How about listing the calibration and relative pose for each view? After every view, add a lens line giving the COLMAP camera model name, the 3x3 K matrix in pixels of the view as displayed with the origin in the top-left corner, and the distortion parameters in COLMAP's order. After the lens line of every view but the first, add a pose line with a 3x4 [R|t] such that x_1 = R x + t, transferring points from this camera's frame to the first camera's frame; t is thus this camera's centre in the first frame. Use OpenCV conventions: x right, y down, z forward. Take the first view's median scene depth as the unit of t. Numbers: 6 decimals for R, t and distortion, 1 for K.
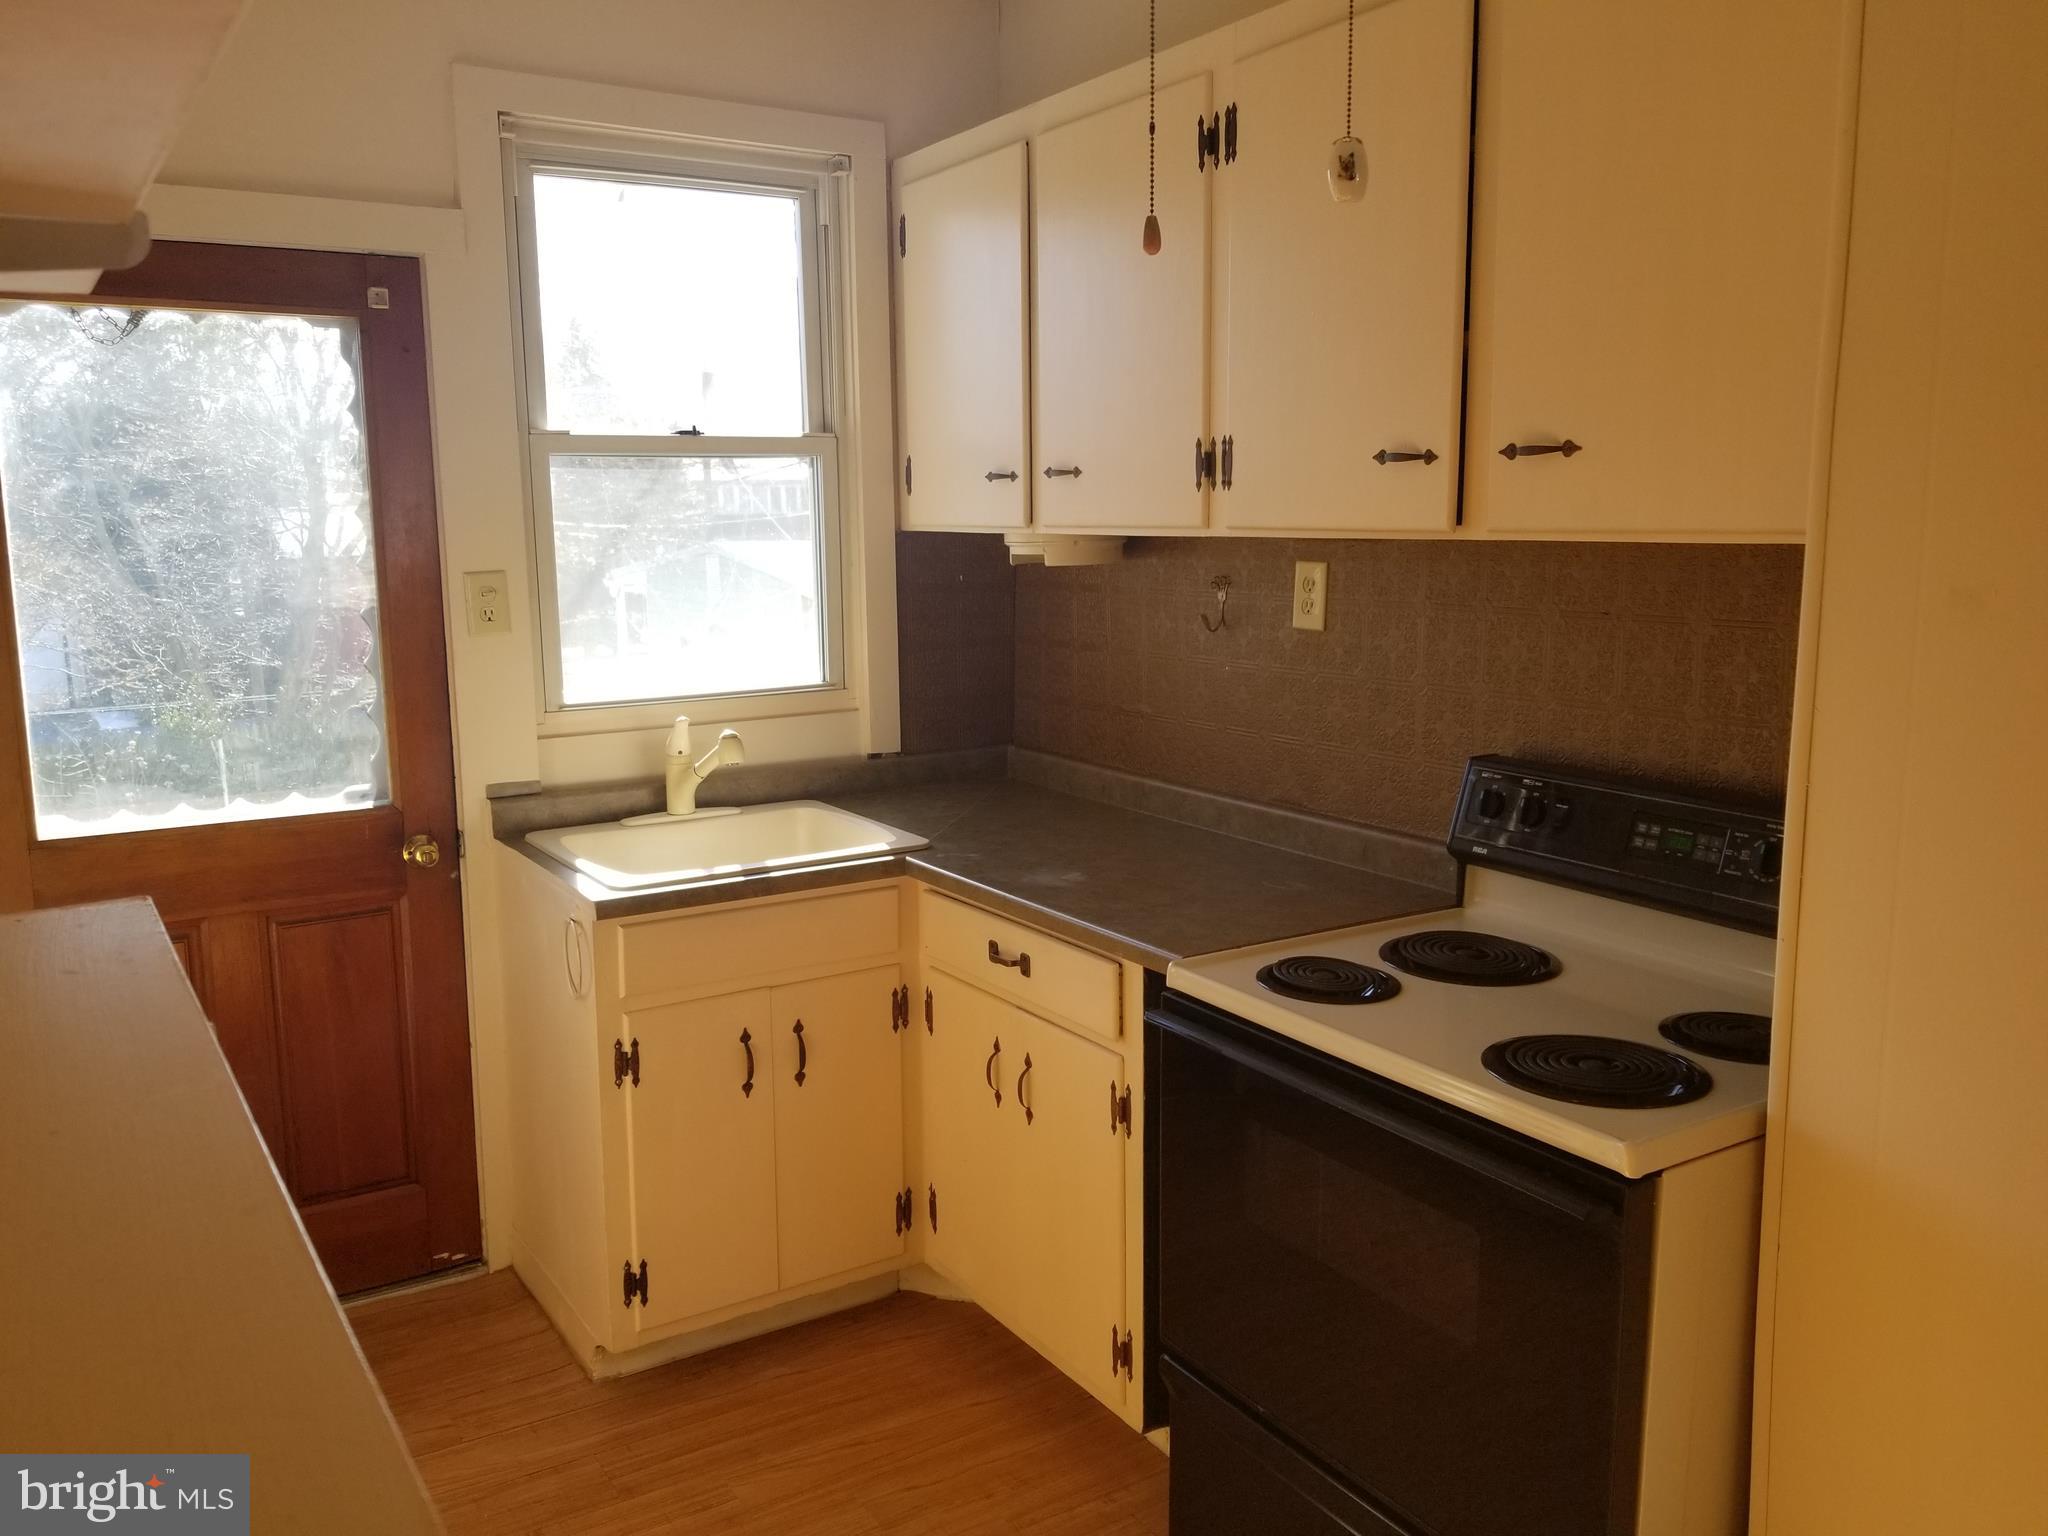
lens RADIAL K [[1598.4, 0, 1026.2], [0, 1598.4, 753.7], [0, 0, 1]] dist [0.079495, -0.130943]
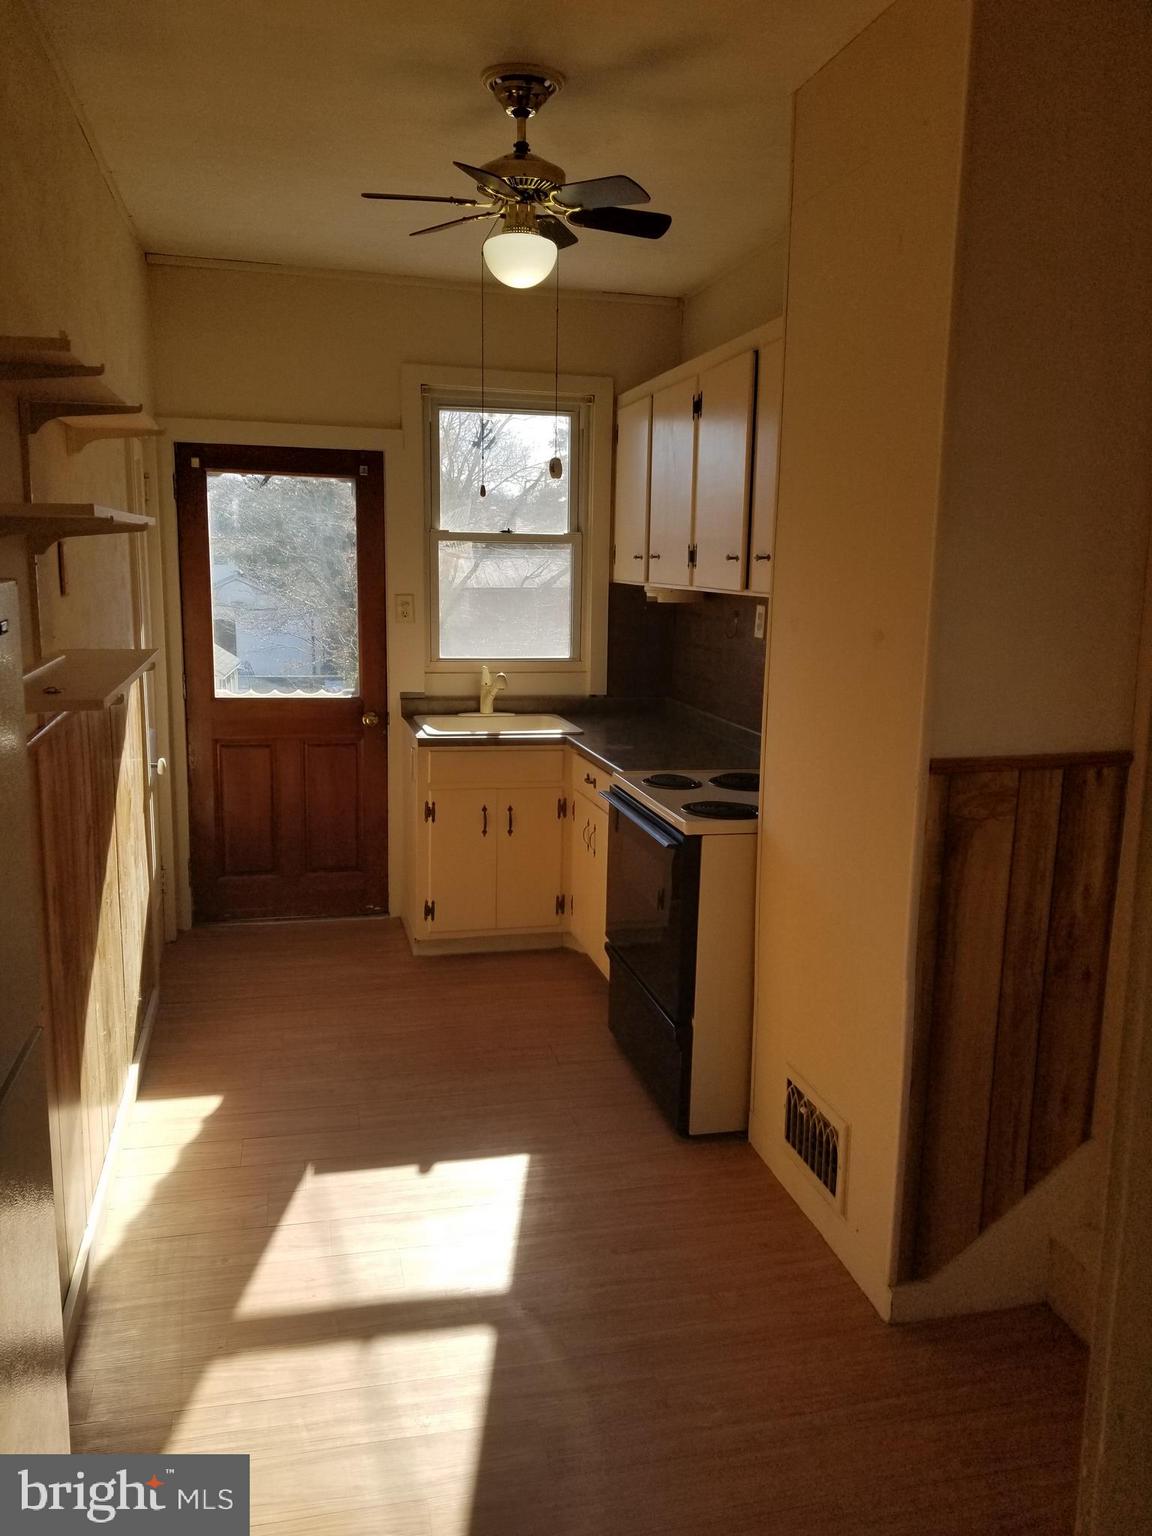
lens RADIAL K [[1198.8, 0, 609.3], [0, 1198.8, 776.1], [0, 0, 1]] dist [0.079495, -0.130943]
pose [[0.952707, 0.084135, -0.292011, 0.419091], [-0.077615, 0.996408, 0.033861, 0.055050], [0.293811, -0.009595, 0.955815, -0.474977]]
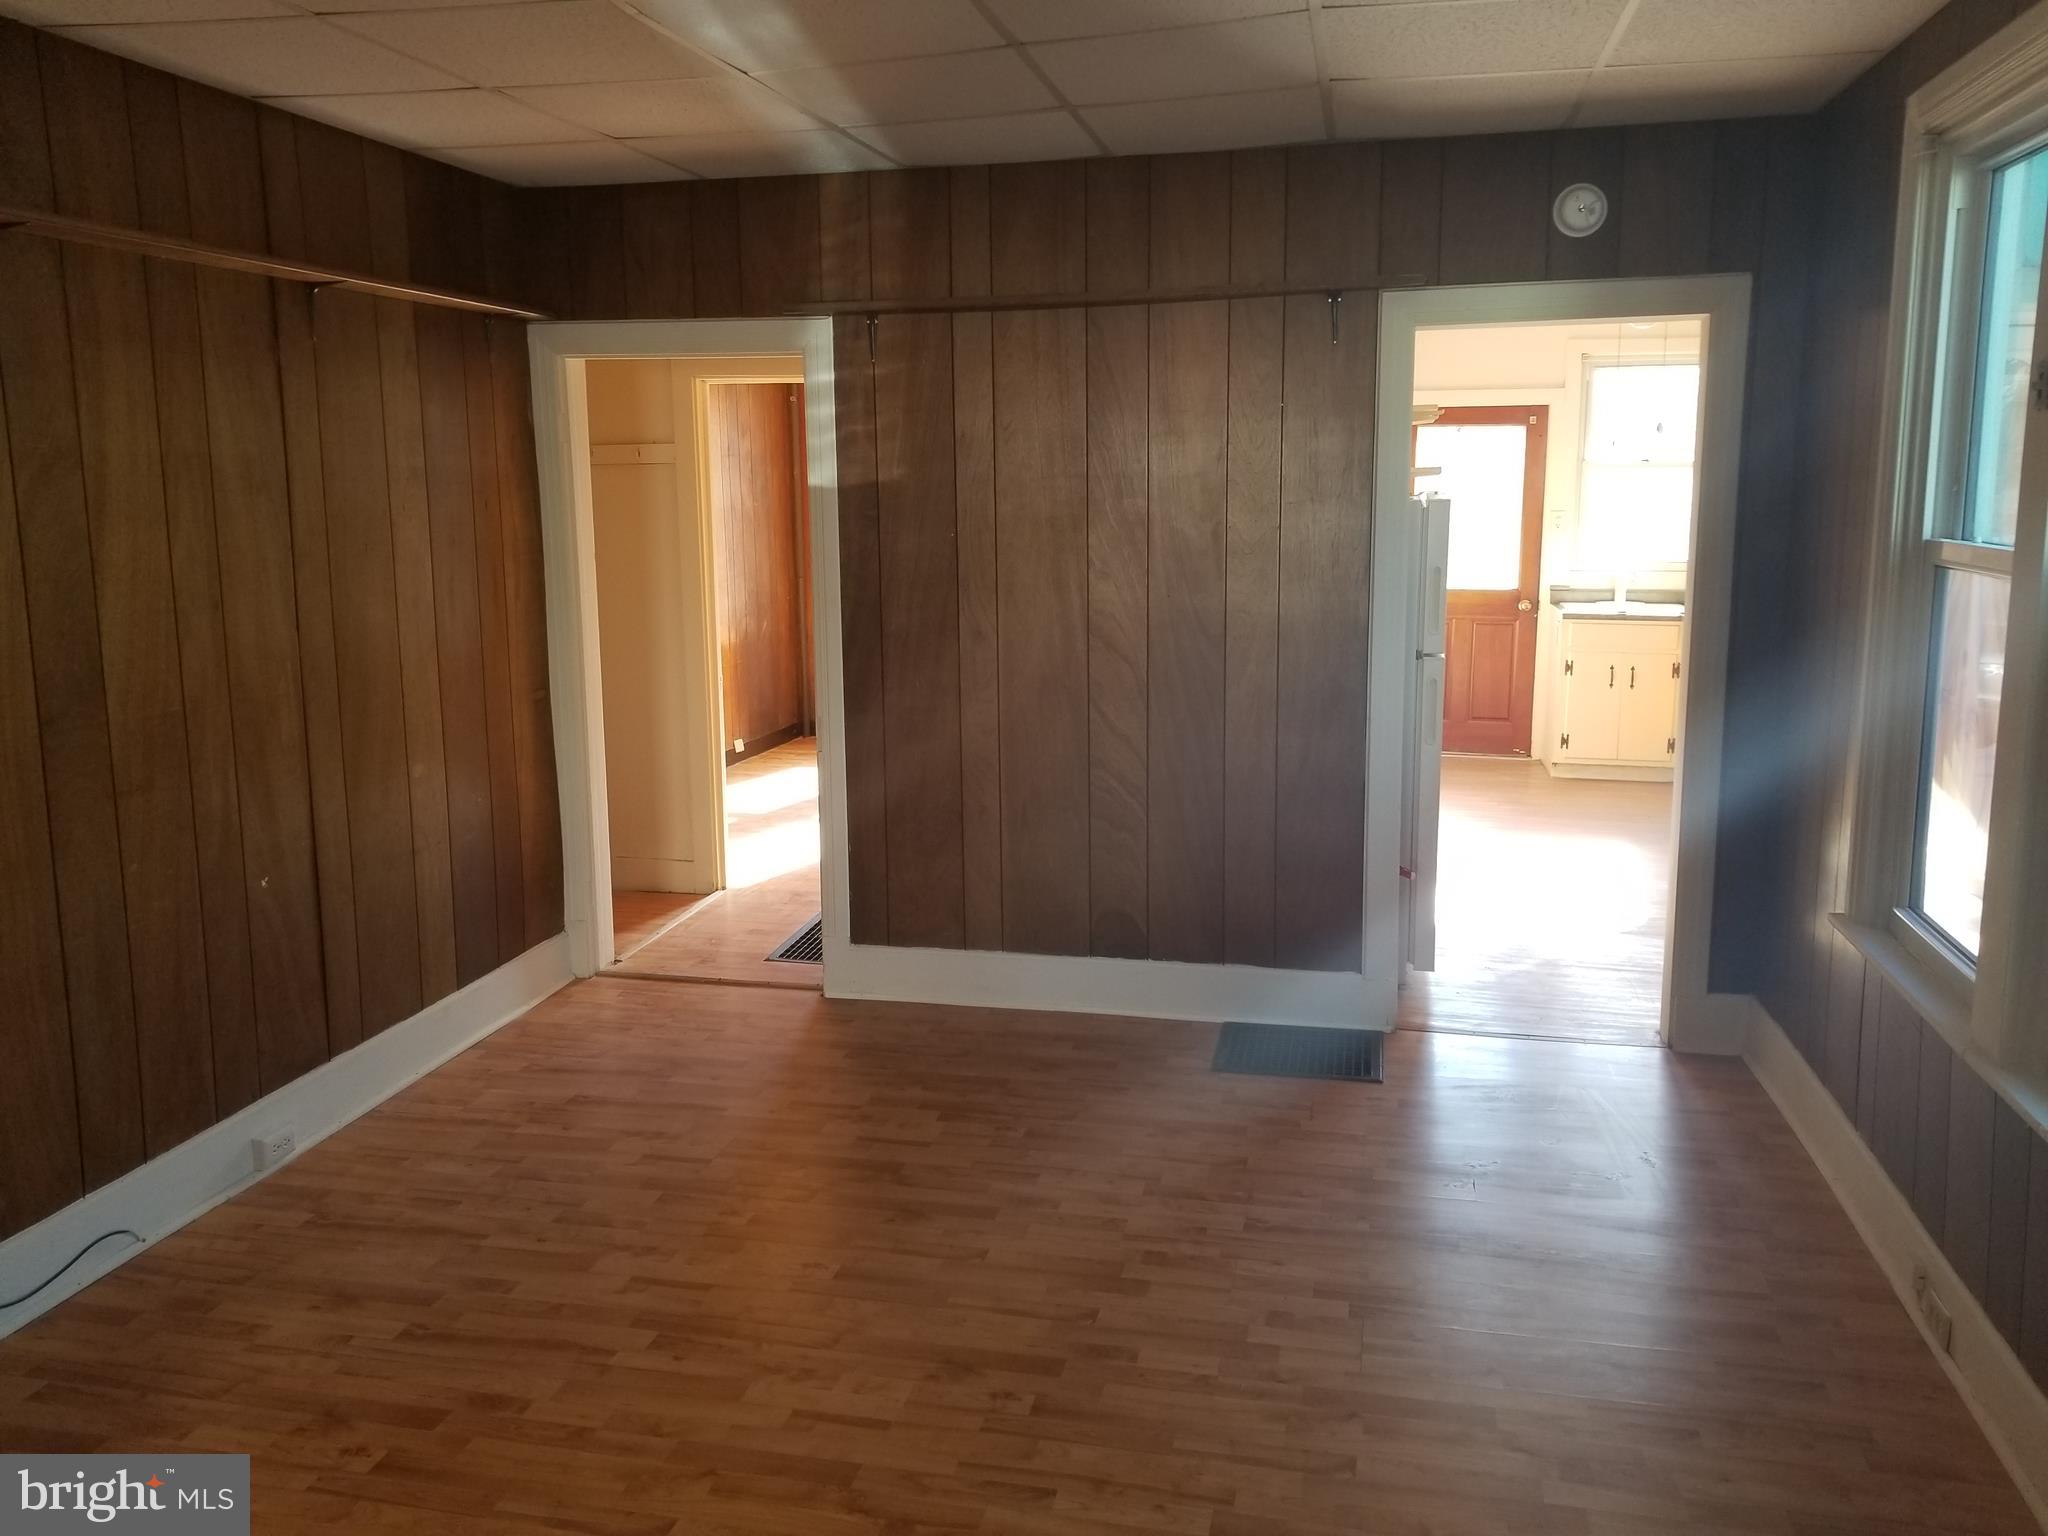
lens RADIAL K [[1598.4, 0, 1020.6], [0, 1598.4, 754.1], [0, 0, 1]] dist [0.079495, -0.130943]
pose [[0.708222, 0.122759, -0.695235, 1.025118], [-0.108280, 0.992003, 0.064857, 0.233386], [0.697636, 0.029347, 0.715851, -1.699217]]
